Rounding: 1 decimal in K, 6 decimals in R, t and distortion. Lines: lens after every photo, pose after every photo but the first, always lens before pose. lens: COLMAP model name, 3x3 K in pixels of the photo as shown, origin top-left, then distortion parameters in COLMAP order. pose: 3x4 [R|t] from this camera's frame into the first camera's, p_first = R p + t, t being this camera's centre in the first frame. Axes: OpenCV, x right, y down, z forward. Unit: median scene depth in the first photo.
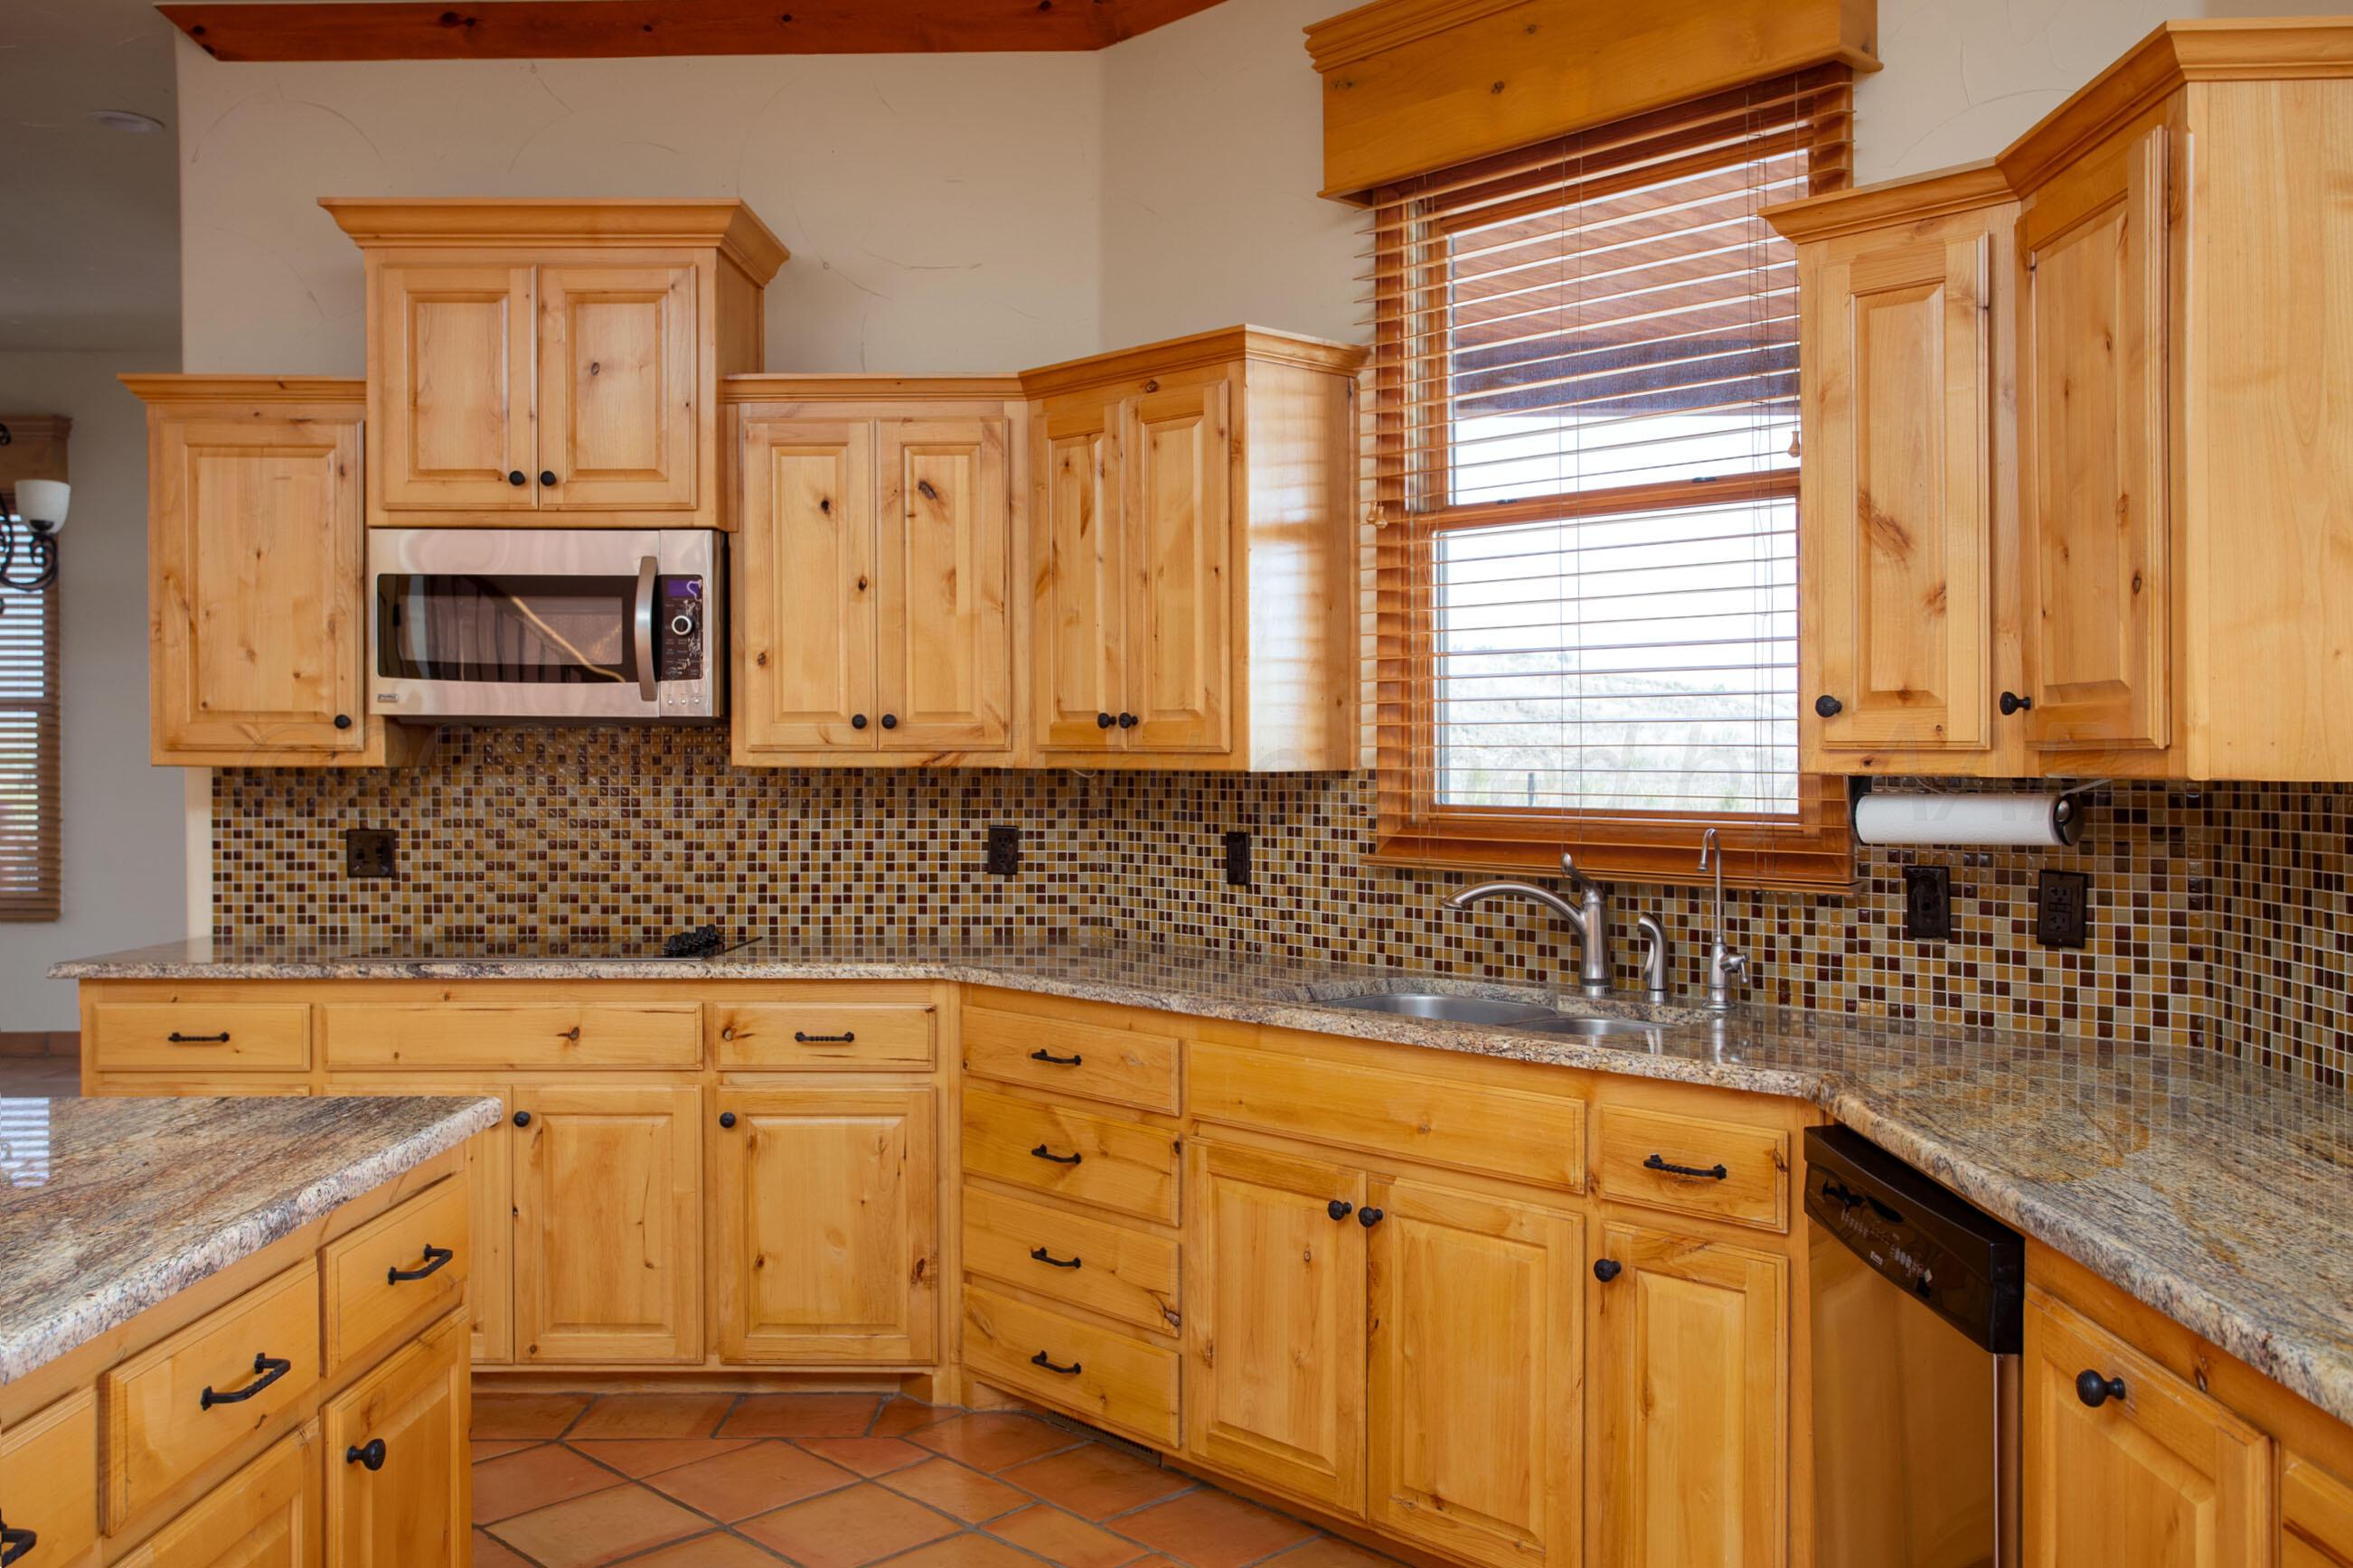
lens RADIAL K [[1989.8, 0, 1176.5], [0, 1989.8, 784.0], [0, 0, 1]] dist [-0.054659, 0.114183]
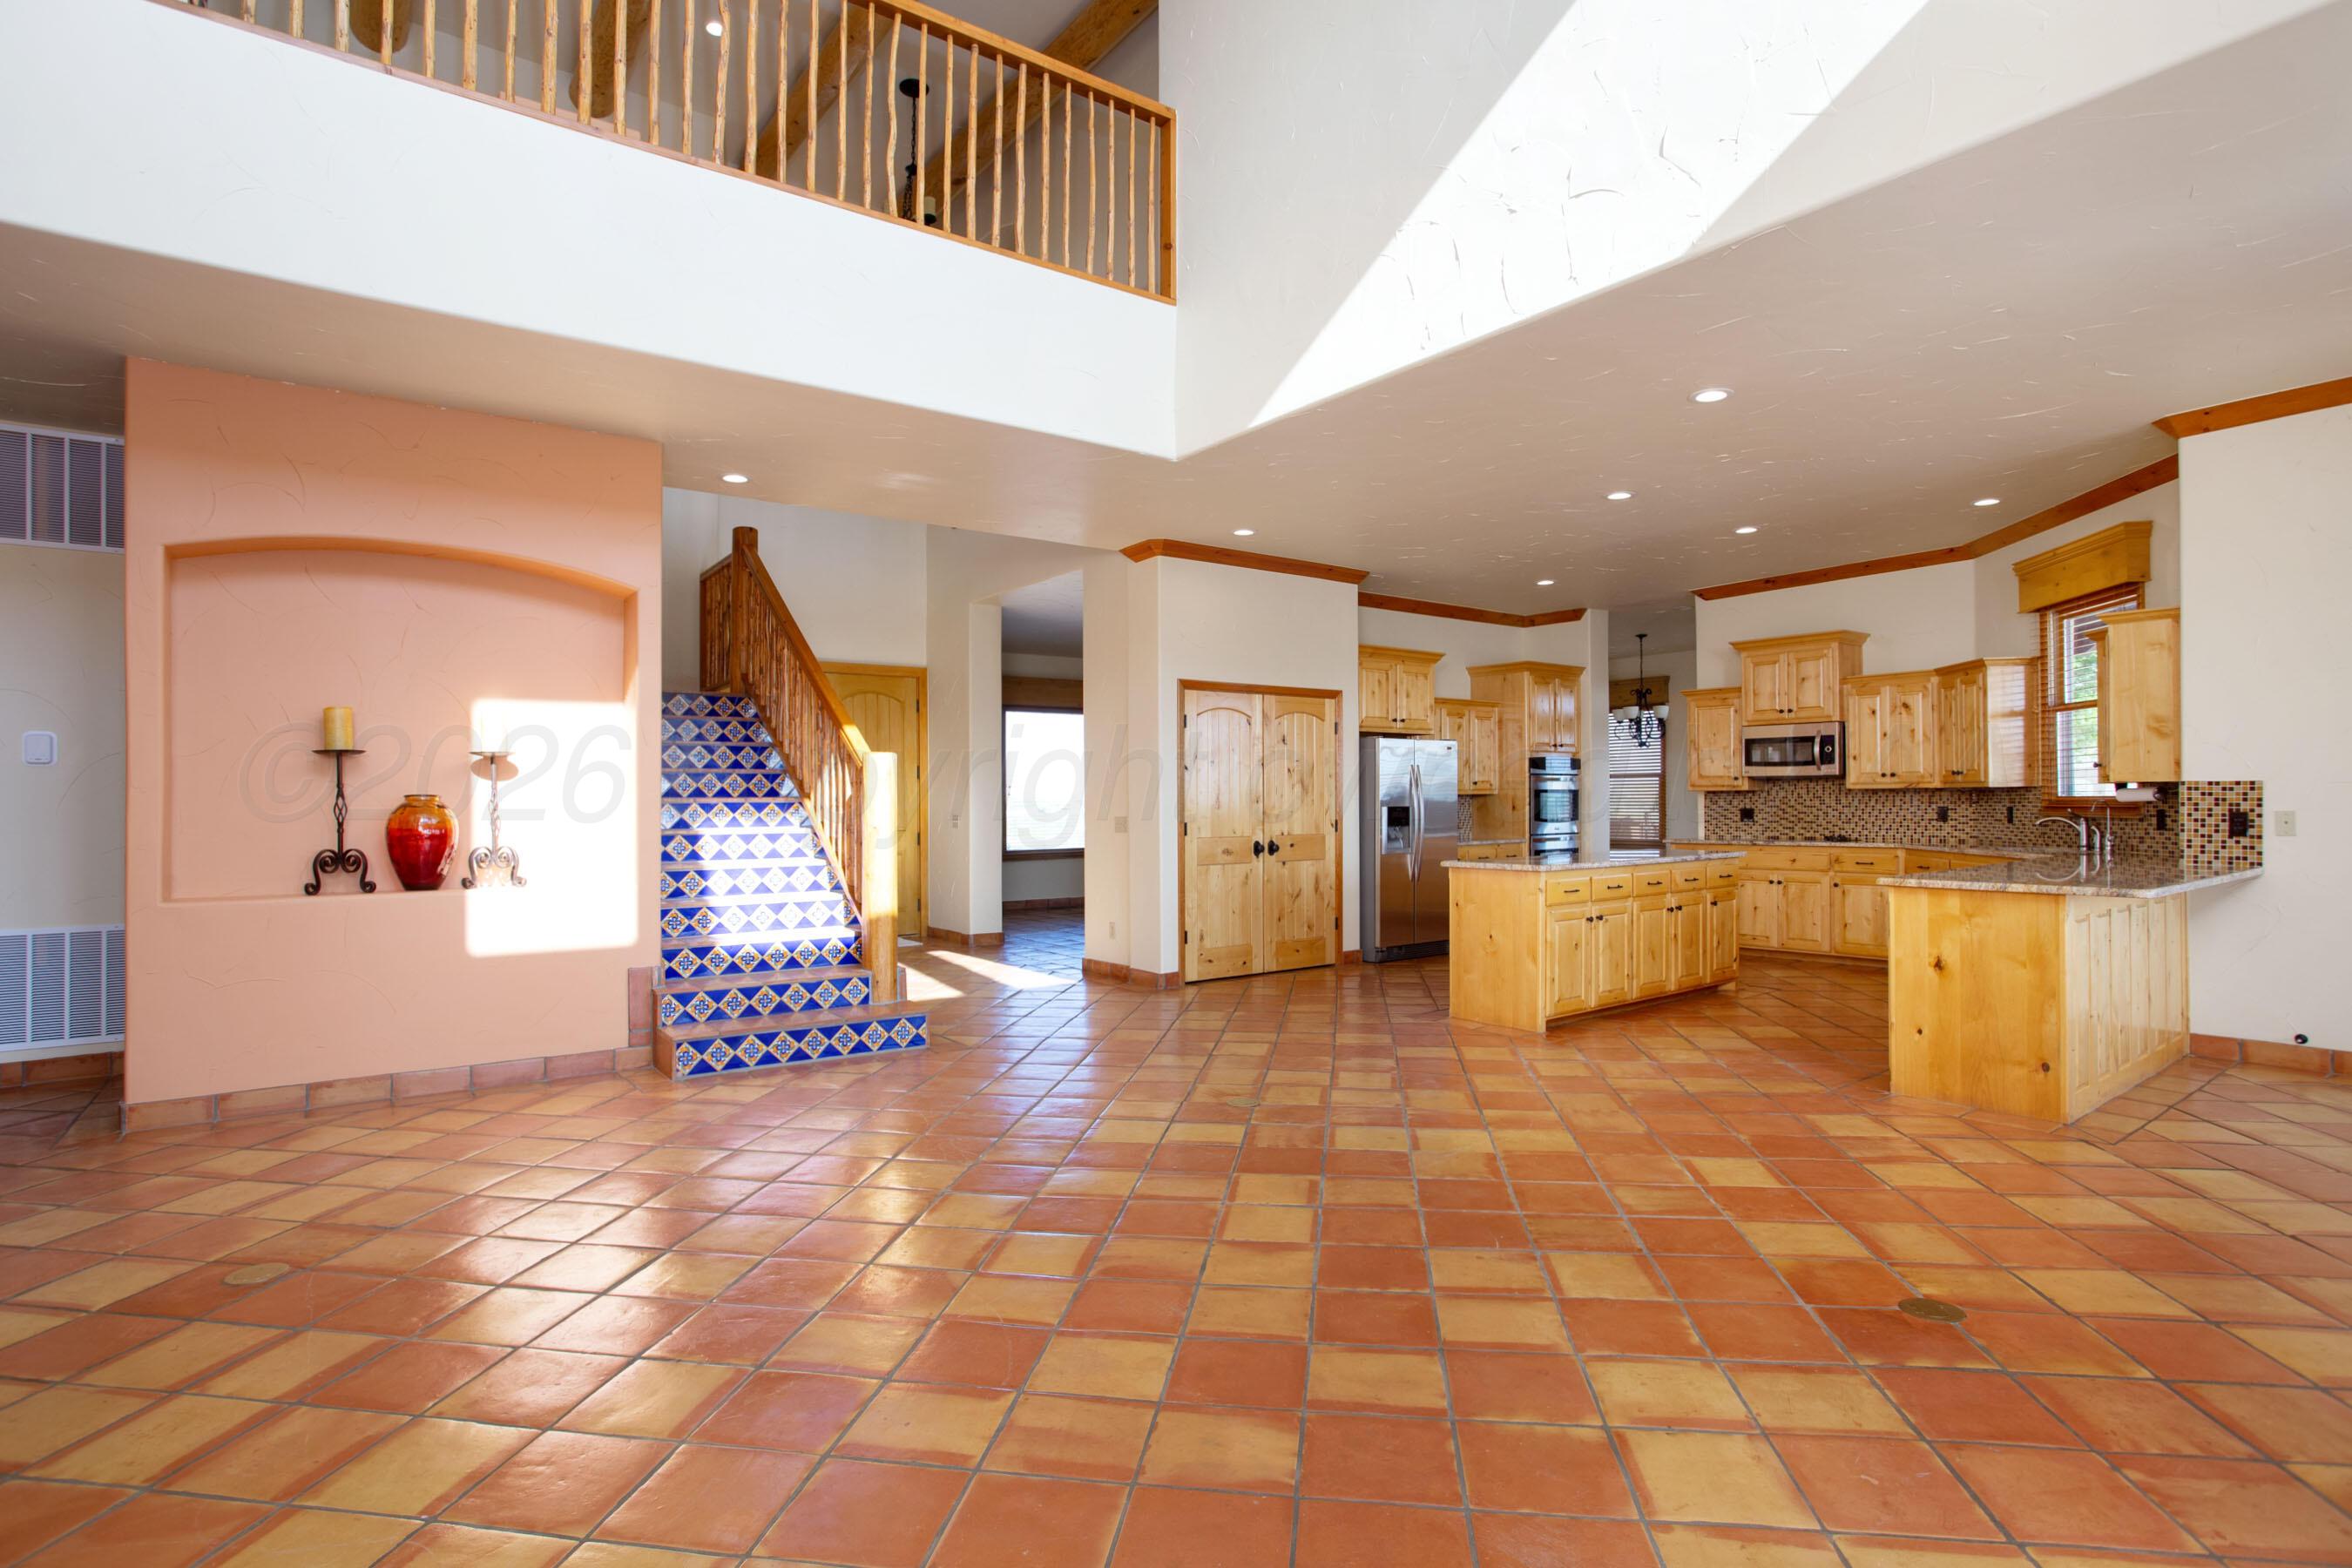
lens RADIAL K [[1187.4, 0, 1176.3], [0, 1187.4, 801.6], [0, 0, 1]] dist [-0.071585, 0.036941]
pose [[0.616131, -0.007667, -0.787606, 0.664797], [-0.002735, 0.999926, -0.011874, 0.041400], [0.787639, 0.009470, 0.616064, -1.190717]]
